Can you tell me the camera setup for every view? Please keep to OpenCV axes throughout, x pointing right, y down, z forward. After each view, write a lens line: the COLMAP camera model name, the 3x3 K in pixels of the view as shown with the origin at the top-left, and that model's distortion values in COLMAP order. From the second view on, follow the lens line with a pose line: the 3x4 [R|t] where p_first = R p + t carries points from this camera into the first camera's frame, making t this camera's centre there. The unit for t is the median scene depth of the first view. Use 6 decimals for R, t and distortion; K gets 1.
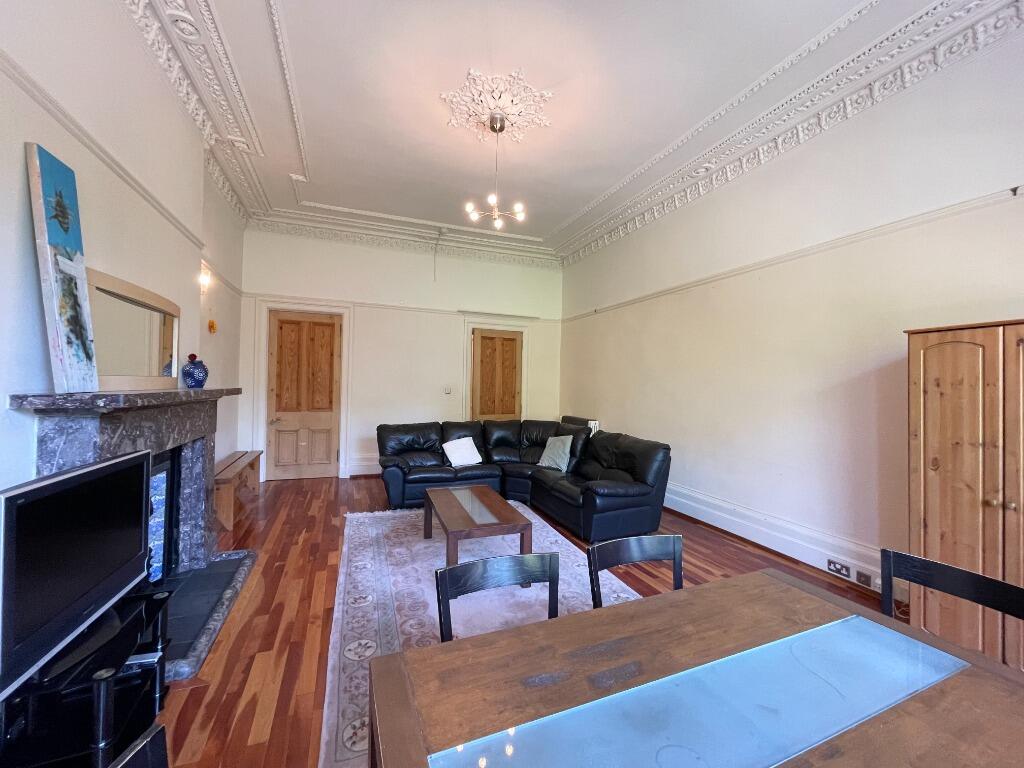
lens RADIAL K [[411.8, 0, 513.2], [0, 411.8, 380.5], [0, 0, 1]] dist [-0.002504, 0.000510]
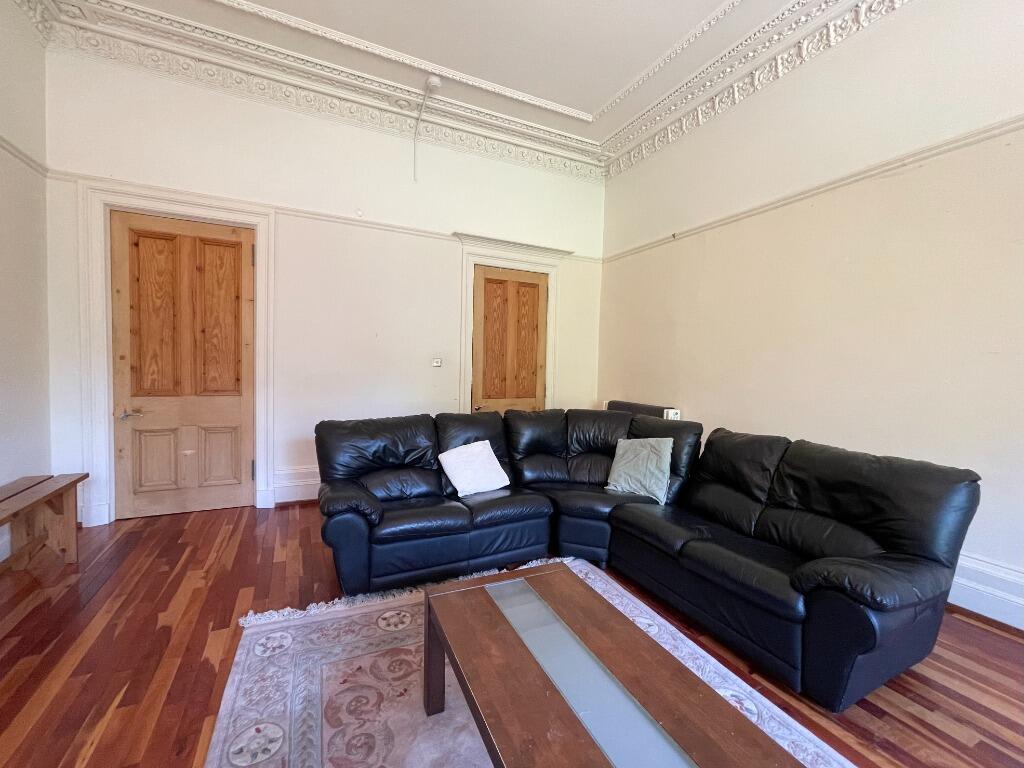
lens RADIAL K [[411.8, 0, 505.4], [0, 411.8, 378.9], [0, 0, 1]] dist [-0.002504, 0.000510]
pose [[0.997258, -0.000231, 0.074008, -0.118369], [-0.003004, 0.999045, 0.043597, 0.026904], [-0.073948, -0.043700, 0.996304, 0.426714]]
